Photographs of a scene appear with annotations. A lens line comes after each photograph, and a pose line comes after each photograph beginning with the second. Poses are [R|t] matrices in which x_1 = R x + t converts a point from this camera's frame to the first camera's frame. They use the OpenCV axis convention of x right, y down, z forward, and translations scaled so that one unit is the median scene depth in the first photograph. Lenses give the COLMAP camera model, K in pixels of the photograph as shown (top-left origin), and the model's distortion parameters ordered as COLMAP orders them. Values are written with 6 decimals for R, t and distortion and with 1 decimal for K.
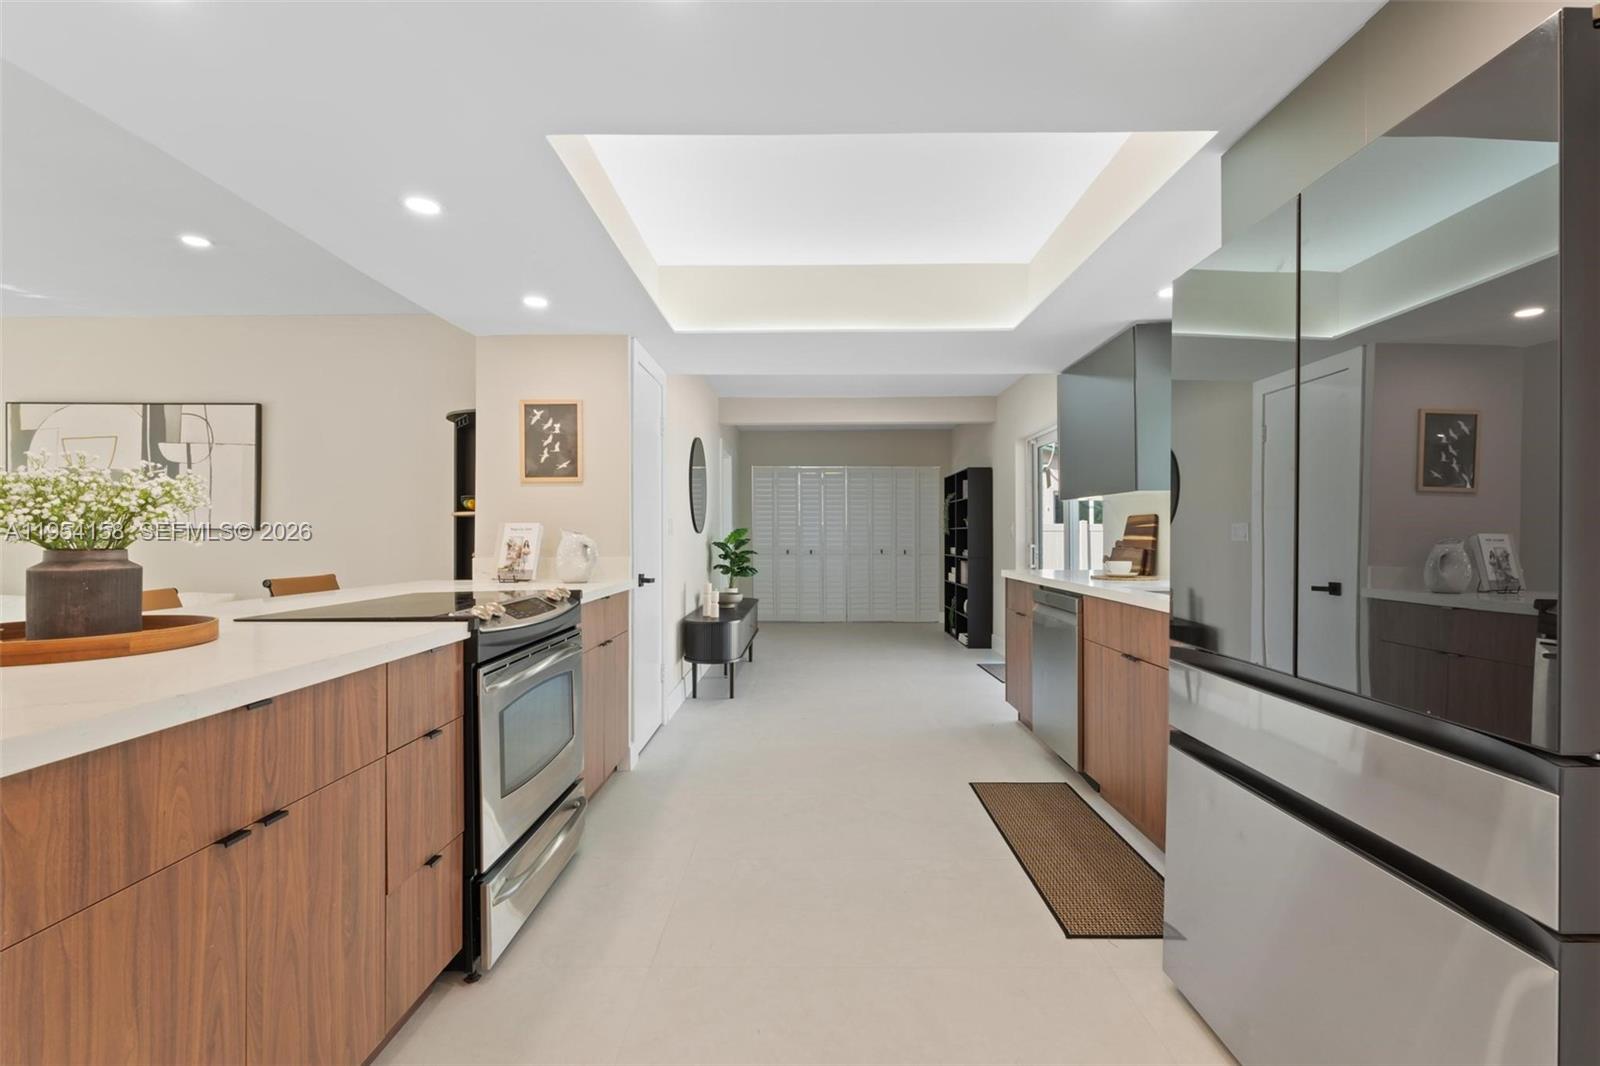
lens RADIAL K [[690.9, 0, 803.7], [0, 690.9, 529.6], [0, 0, 1]] dist [-0.003445, -0.000489]
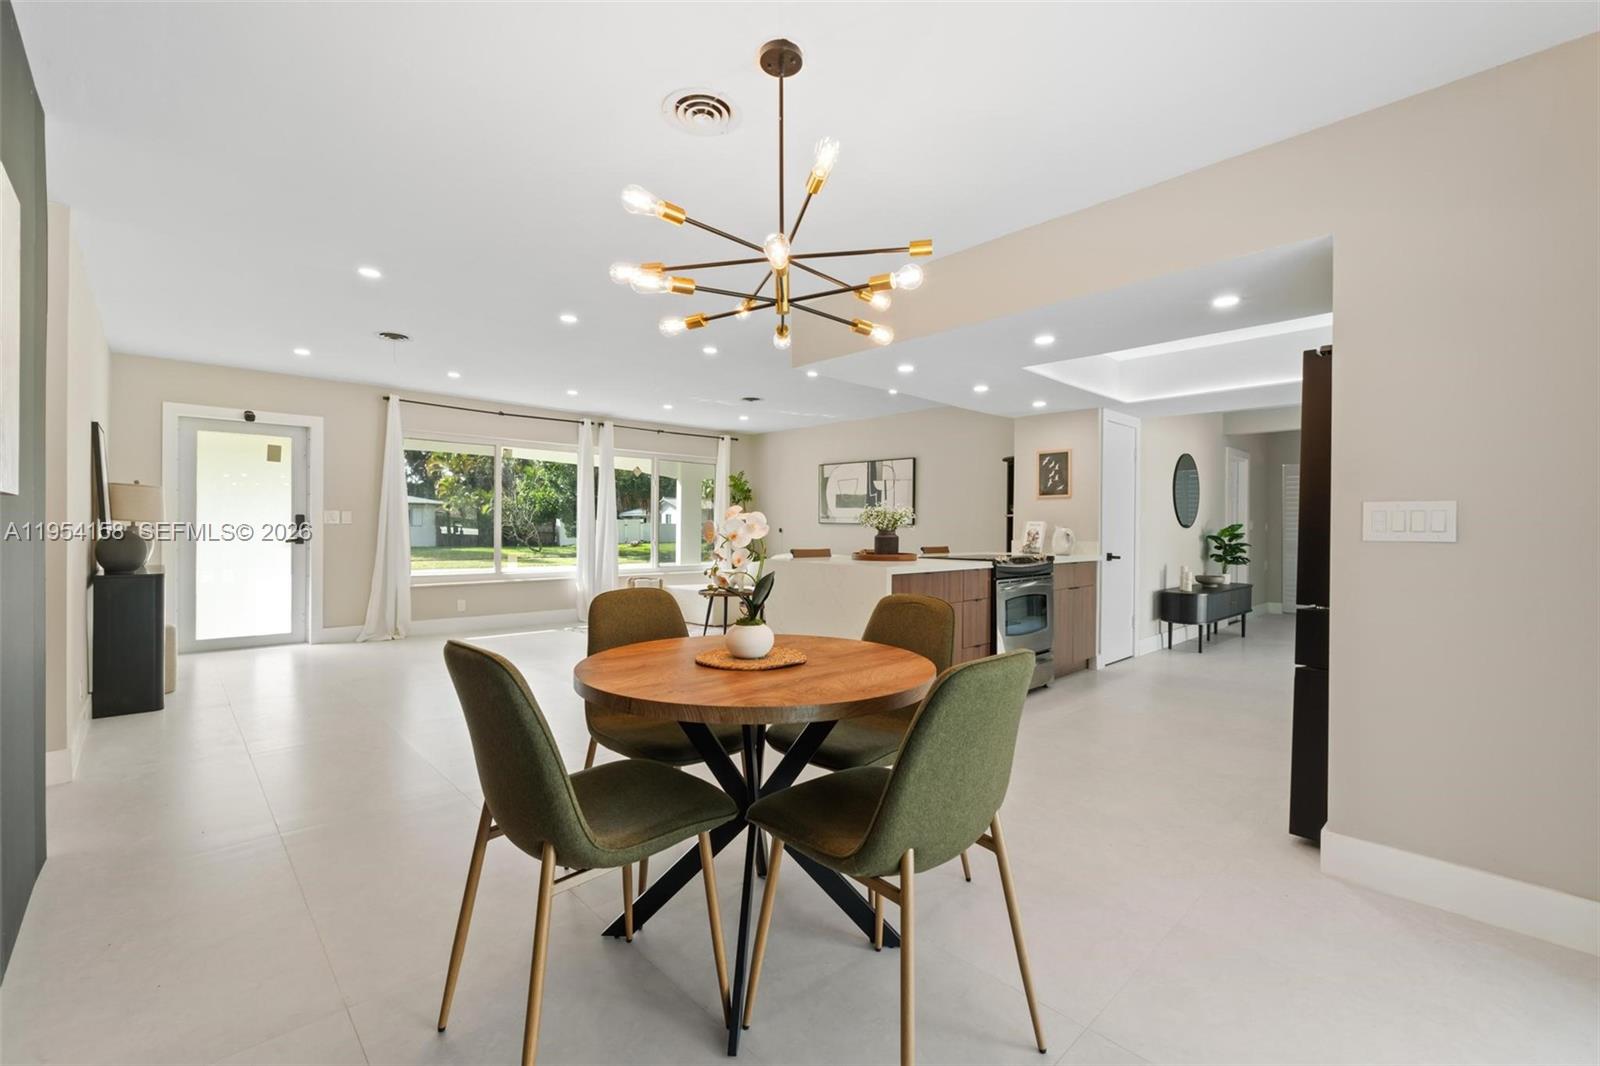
lens RADIAL K [[664.7, 0, 808.8], [0, 664.7, 527.4], [0, 0, 1]] dist [-0.000996, -0.000098]
pose [[0.696109, 0.008593, -0.717884, 0.349560], [-0.003969, 0.999959, 0.008120, -0.004667], [0.717925, -0.002804, 0.696115, -0.521343]]
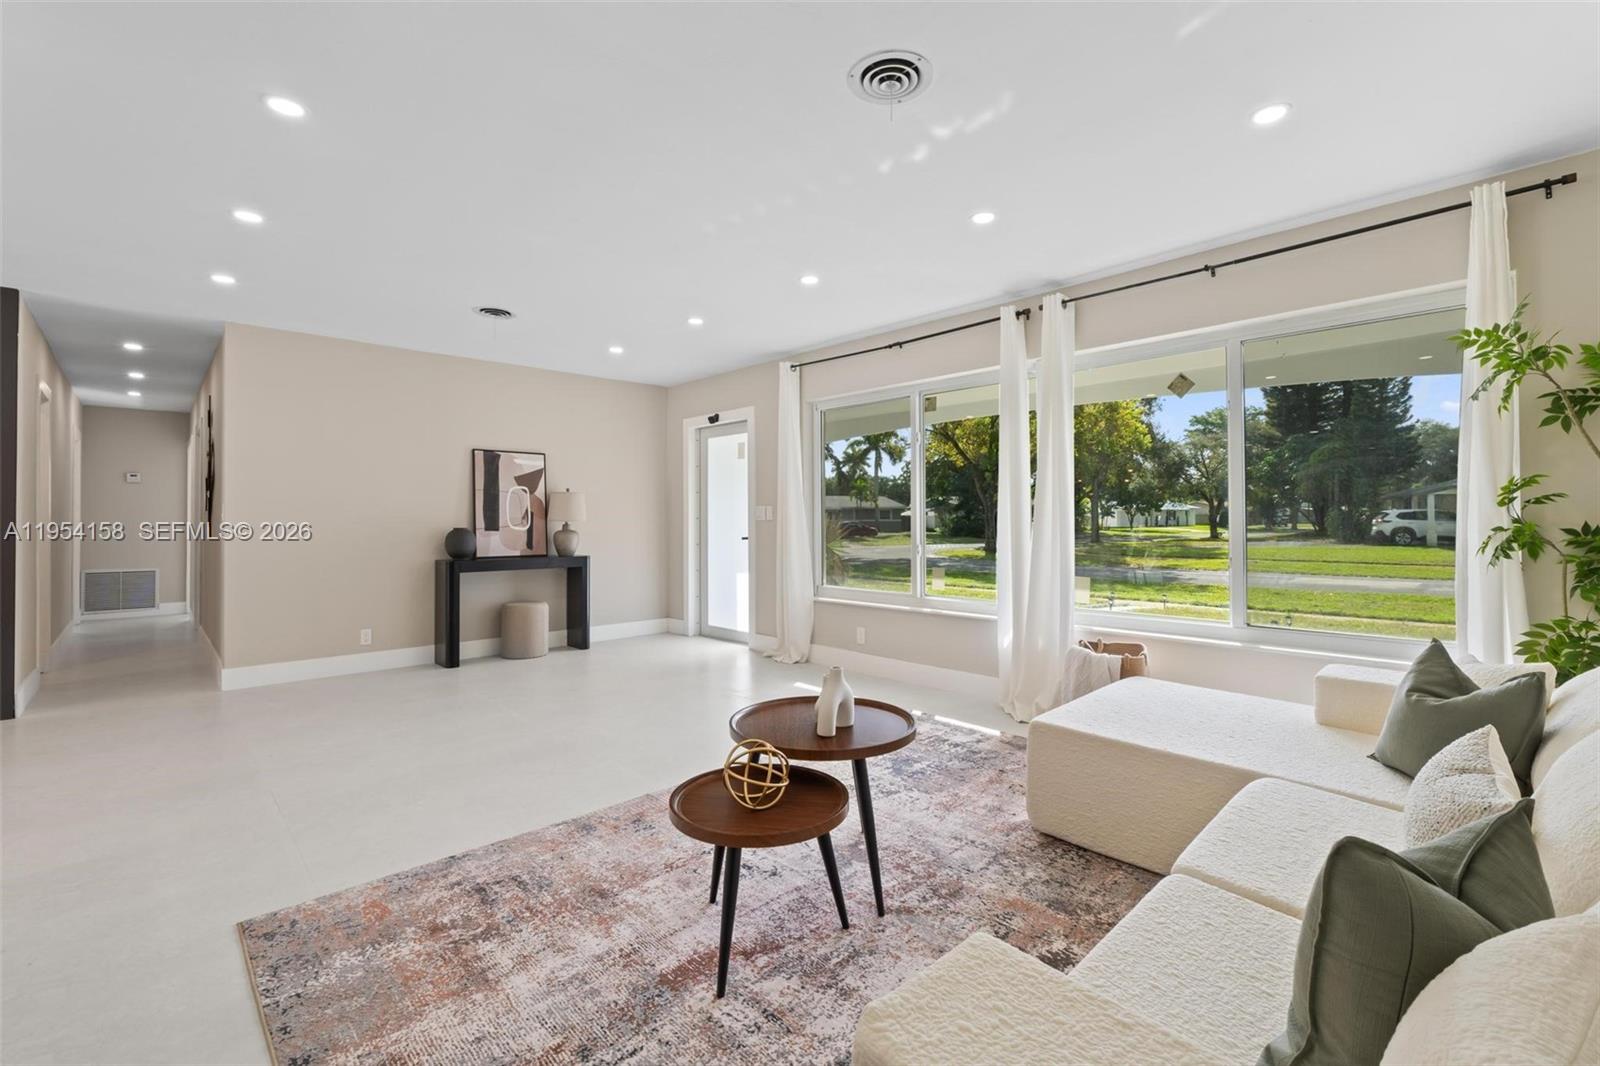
lens RADIAL K [[690.4, 0, 830.8], [0, 690.4, 548.0], [0, 0, 1]] dist [0.001065, -0.000200]
pose [[-0.704973, 0.036476, -0.708296, -0.615219], [0.012847, 0.999169, 0.038669, 0.008388], [0.709118, 0.018161, -0.704856, 0.953609]]
